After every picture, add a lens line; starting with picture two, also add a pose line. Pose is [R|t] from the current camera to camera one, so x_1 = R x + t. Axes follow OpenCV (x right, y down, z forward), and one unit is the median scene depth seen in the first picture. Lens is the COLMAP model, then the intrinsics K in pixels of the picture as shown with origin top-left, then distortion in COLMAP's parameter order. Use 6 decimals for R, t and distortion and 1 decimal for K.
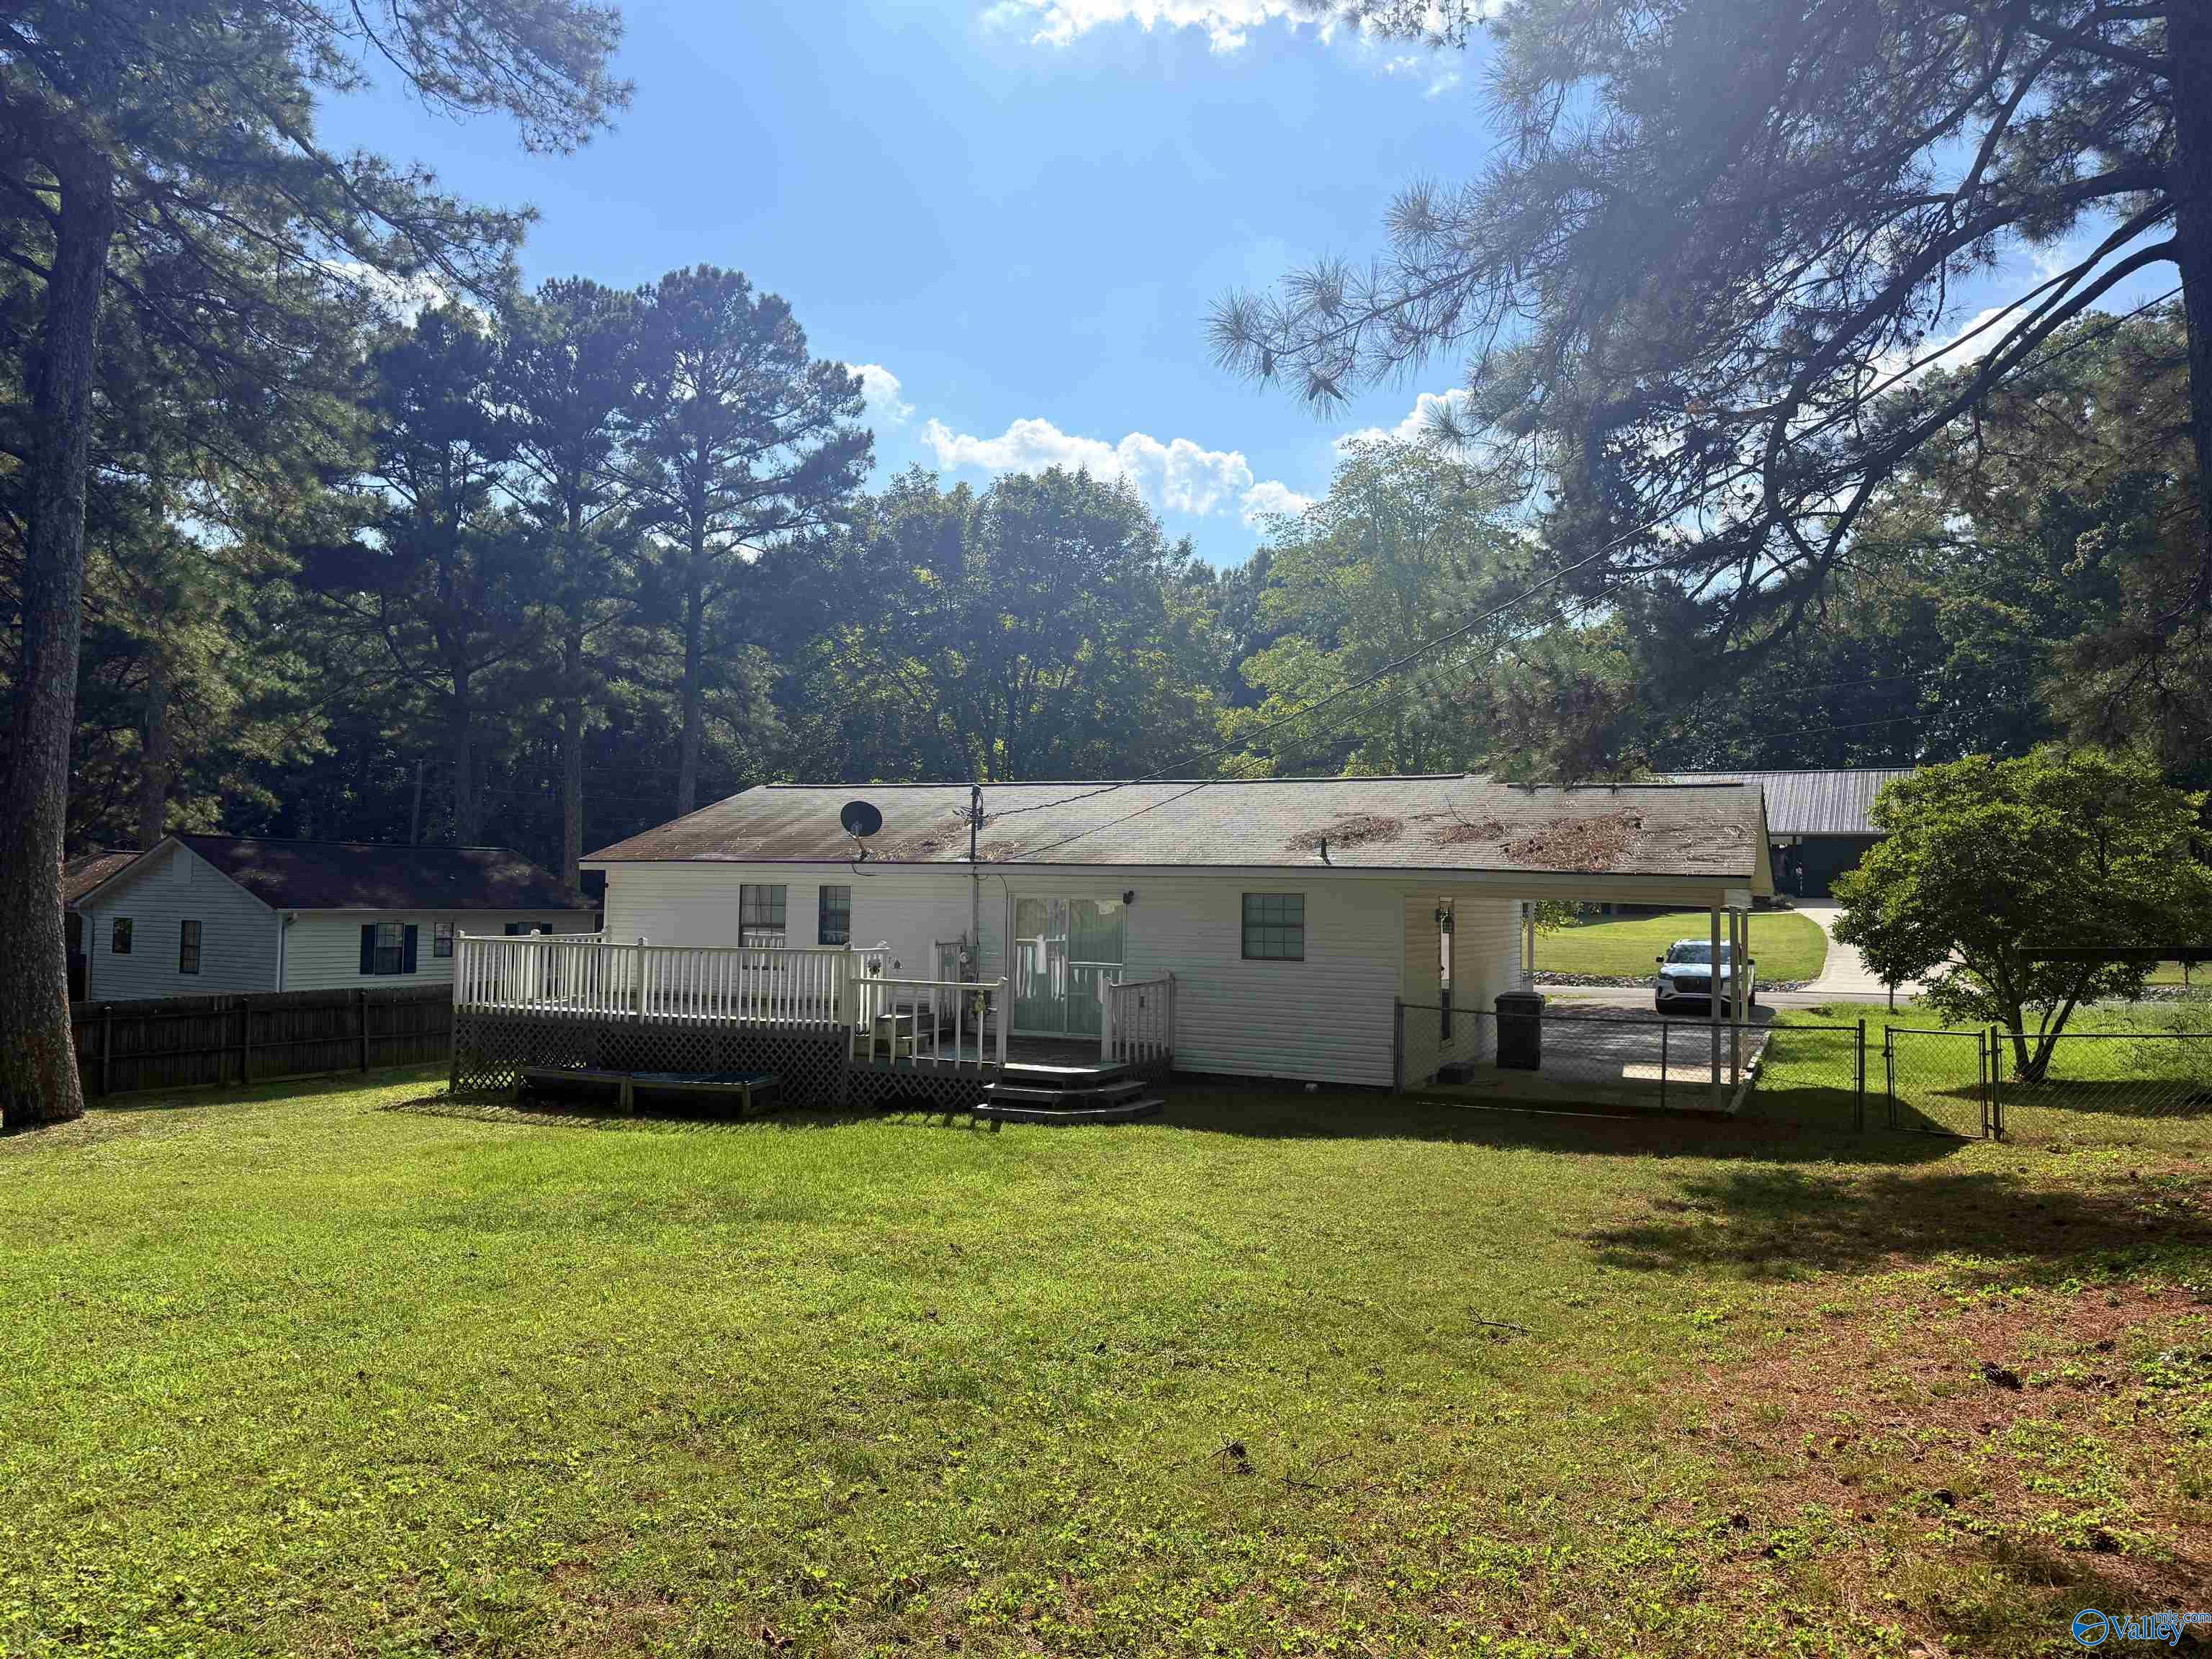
lens RADIAL K [[1675.8, 0, 1106.0], [0, 1675.8, 829.5], [0, 0, 1]] dist [0.004230, 0.001579]
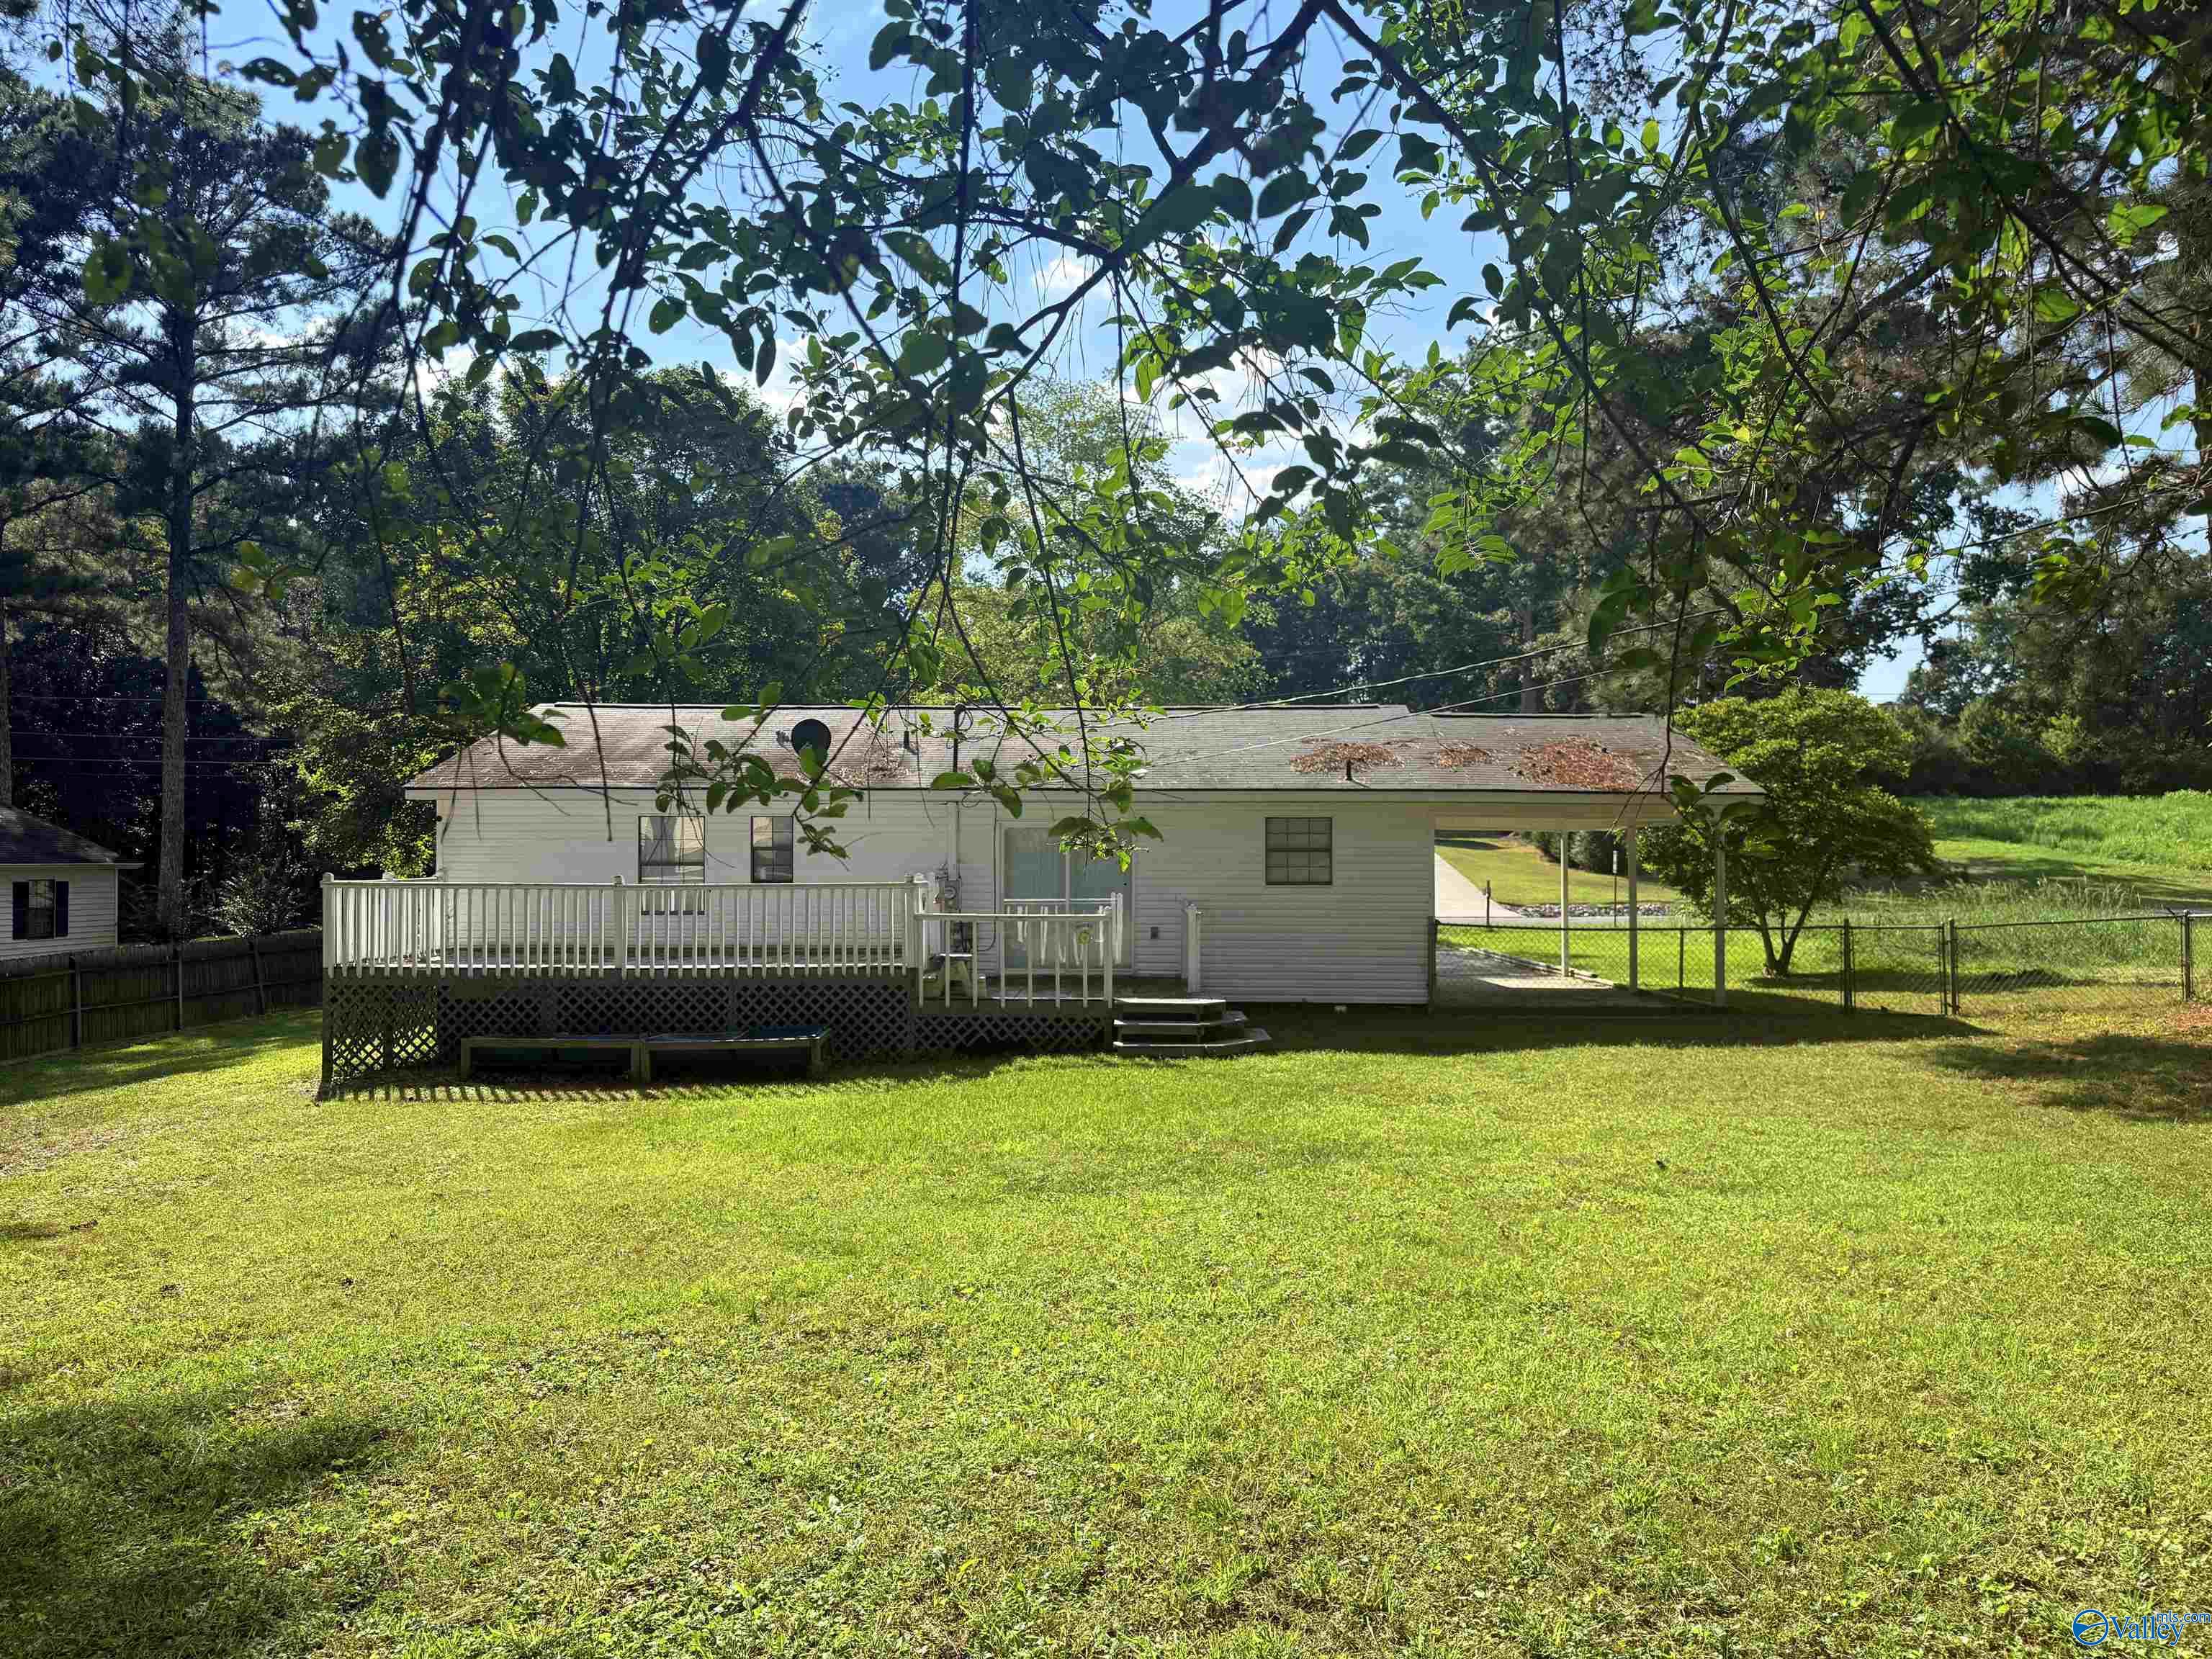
lens RADIAL K [[1675.8, 0, 1106.0], [0, 1675.8, 829.5], [0, 0, 1]] dist [0.004230, 0.001579]
pose [[0.917847, -0.009704, 0.396816, -0.361928], [-0.002663, 0.999528, 0.030602, 0.013867], [-0.396926, -0.029145, 0.917388, 0.121303]]
